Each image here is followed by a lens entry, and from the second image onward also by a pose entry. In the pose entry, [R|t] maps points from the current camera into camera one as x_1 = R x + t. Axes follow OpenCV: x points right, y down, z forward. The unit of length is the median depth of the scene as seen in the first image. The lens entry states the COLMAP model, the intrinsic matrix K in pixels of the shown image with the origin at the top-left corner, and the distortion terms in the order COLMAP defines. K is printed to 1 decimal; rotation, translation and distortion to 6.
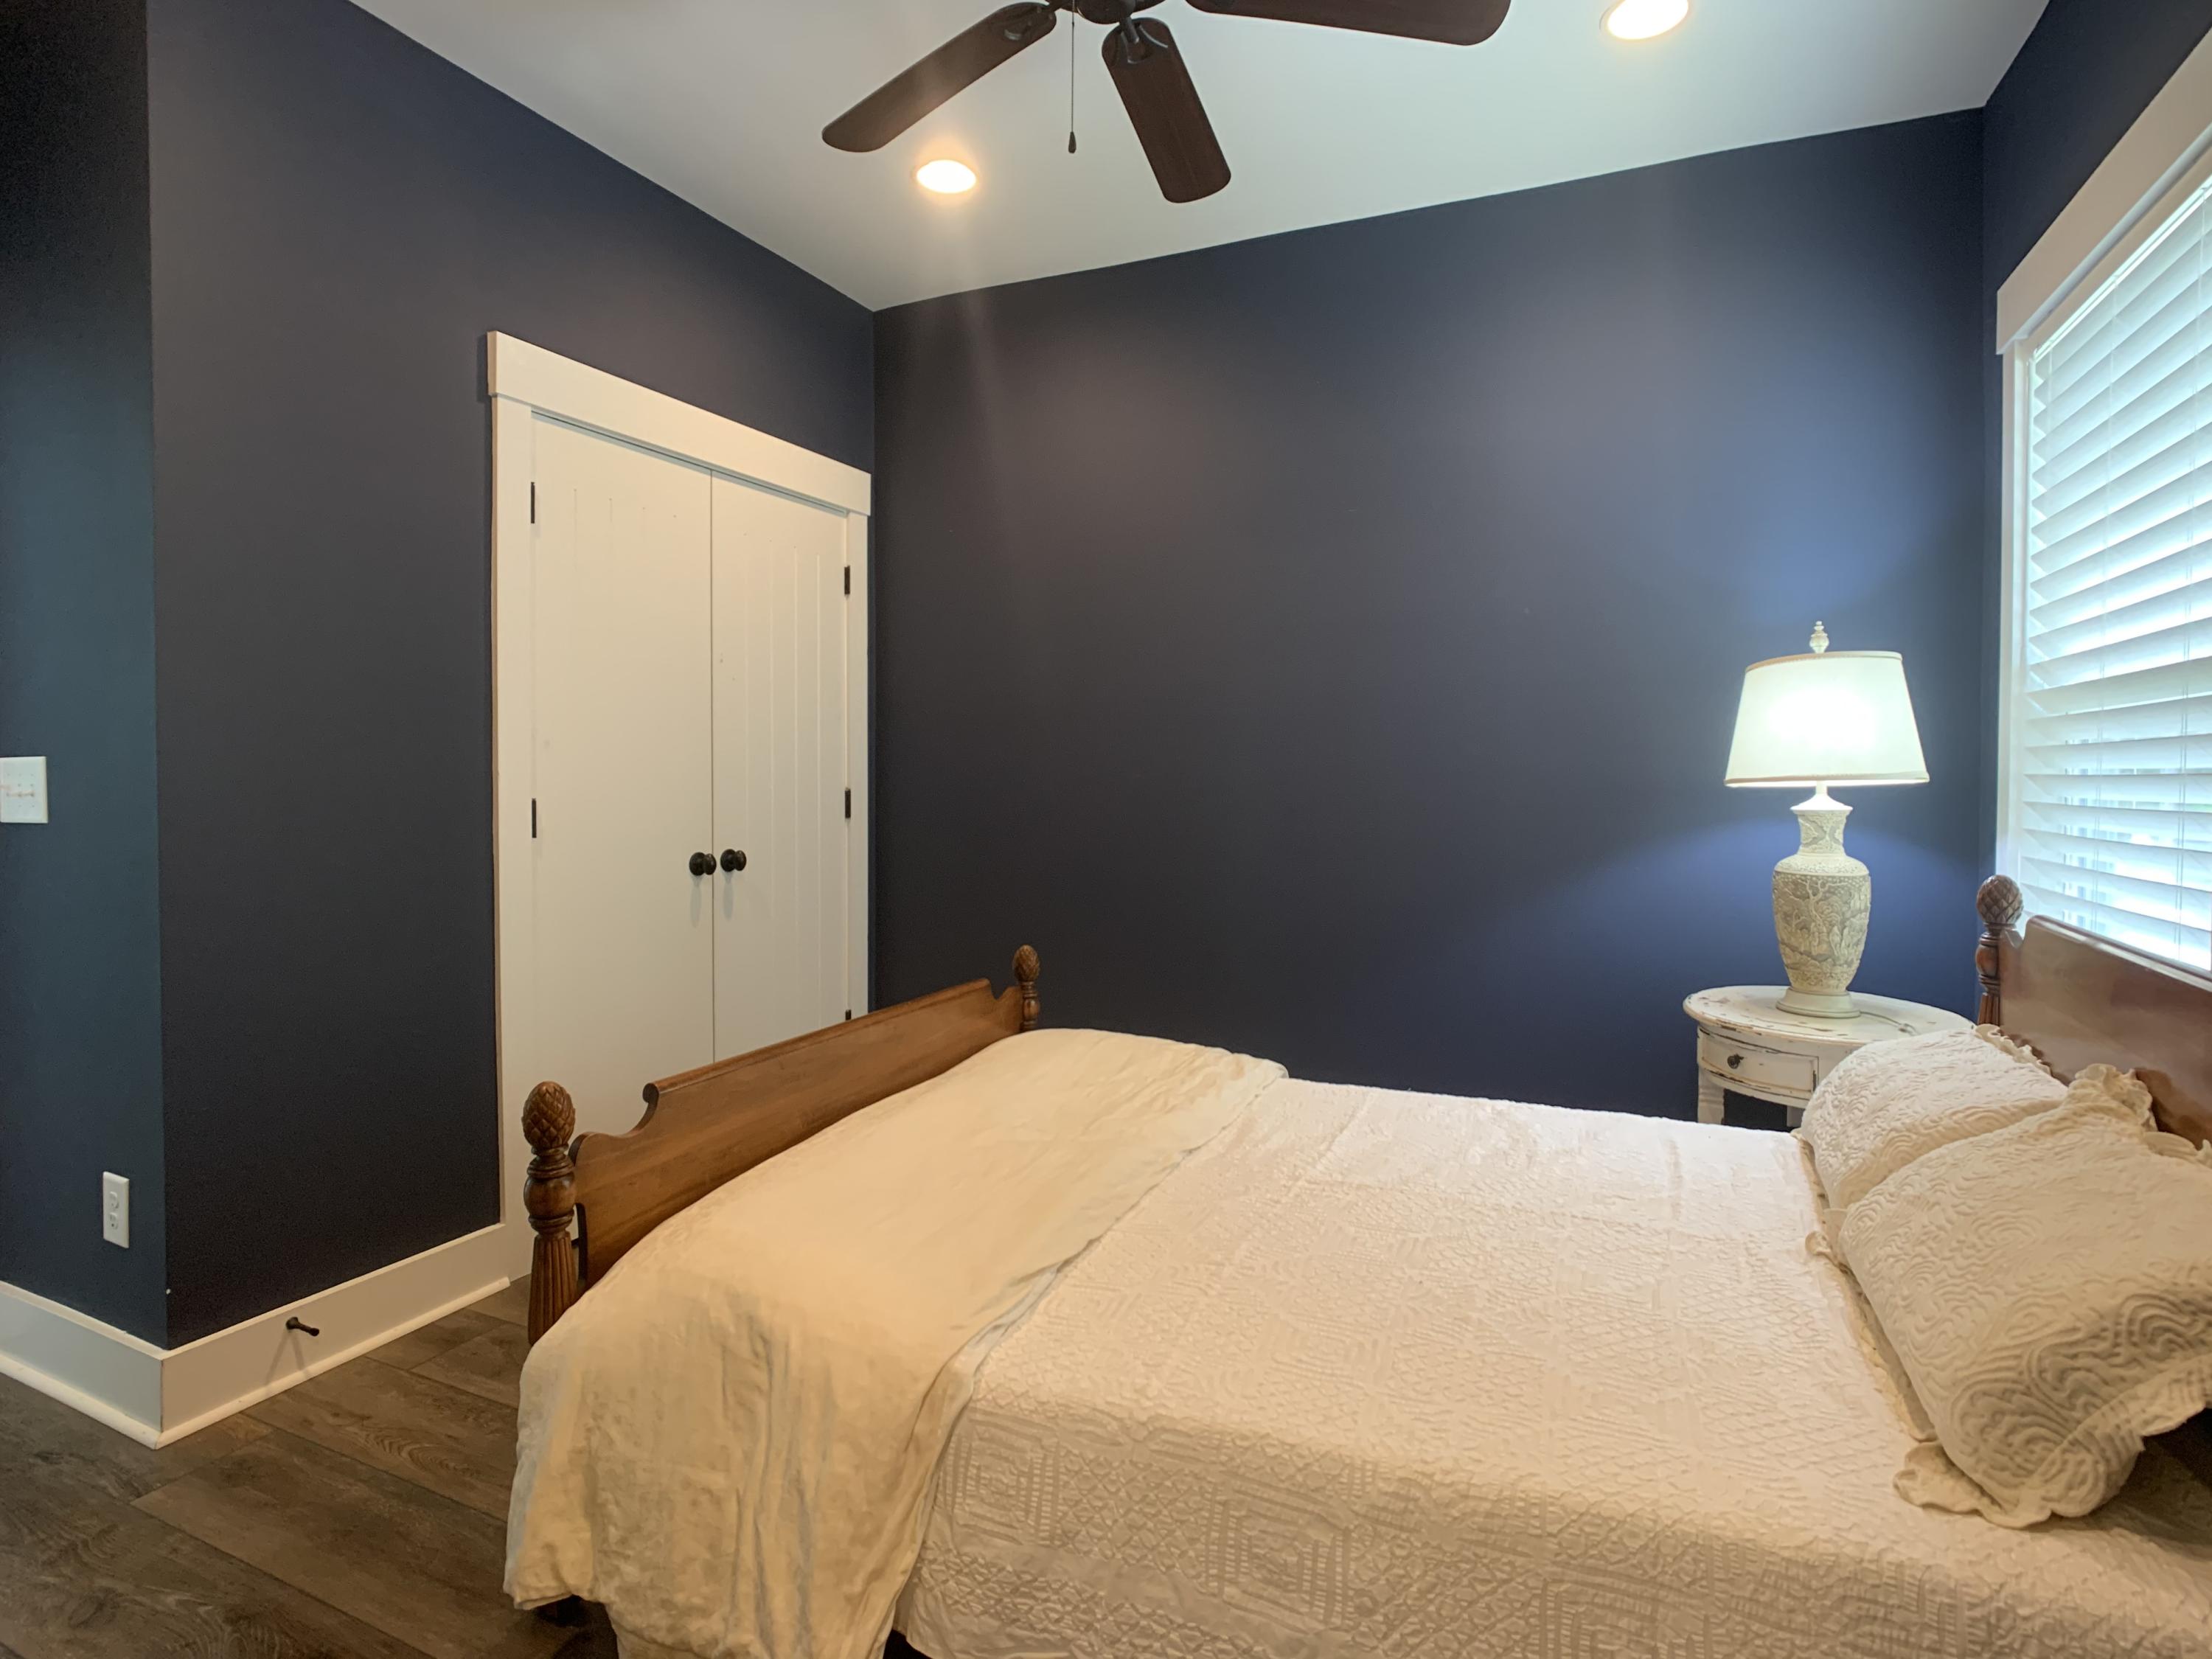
lens RADIAL K [[1122.4, 0, 1106.0], [0, 1122.4, 829.5], [0, 0, 1]] dist [-0.022995, 0.000168]
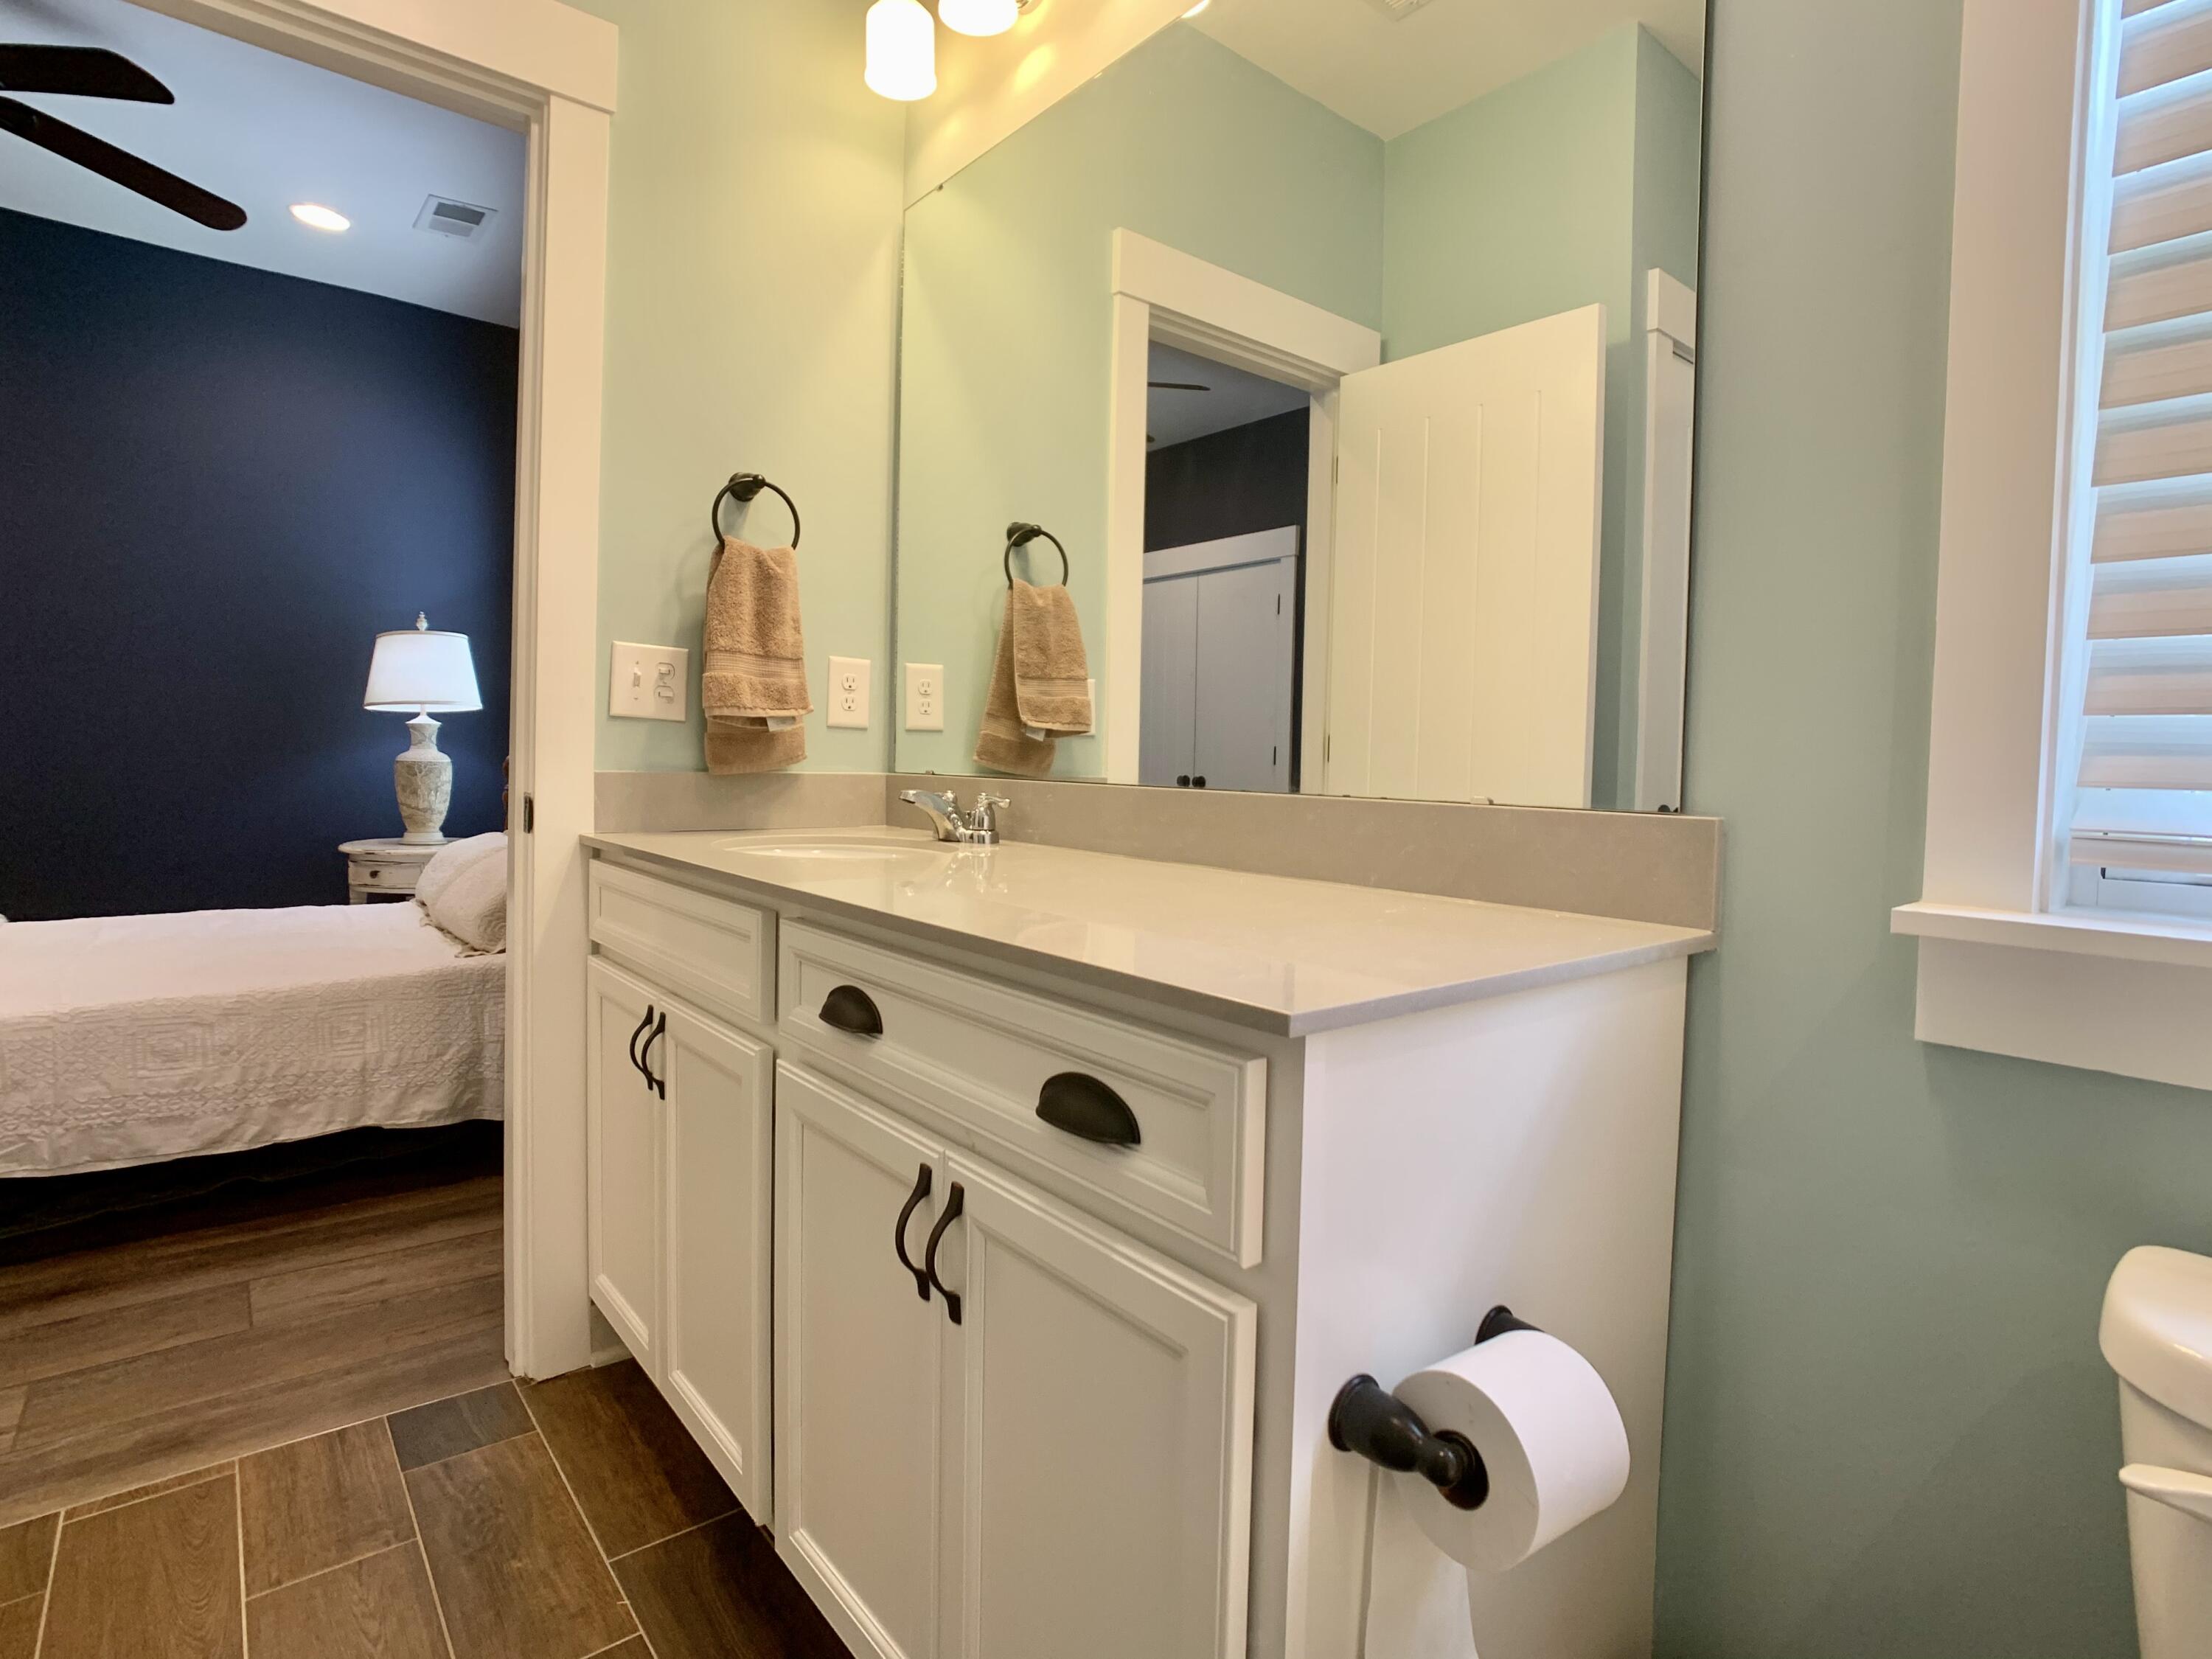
lens RADIAL K [[1122.4, 0, 1106.0], [0, 1122.4, 829.5], [0, 0, 1]] dist [-0.022995, 0.000168]
pose [[0.433973, -0.021364, 0.900673, -0.446324], [-0.006787, 0.999613, 0.026982, 0.092280], [-0.900900, -0.017823, 0.433660, -0.690968]]
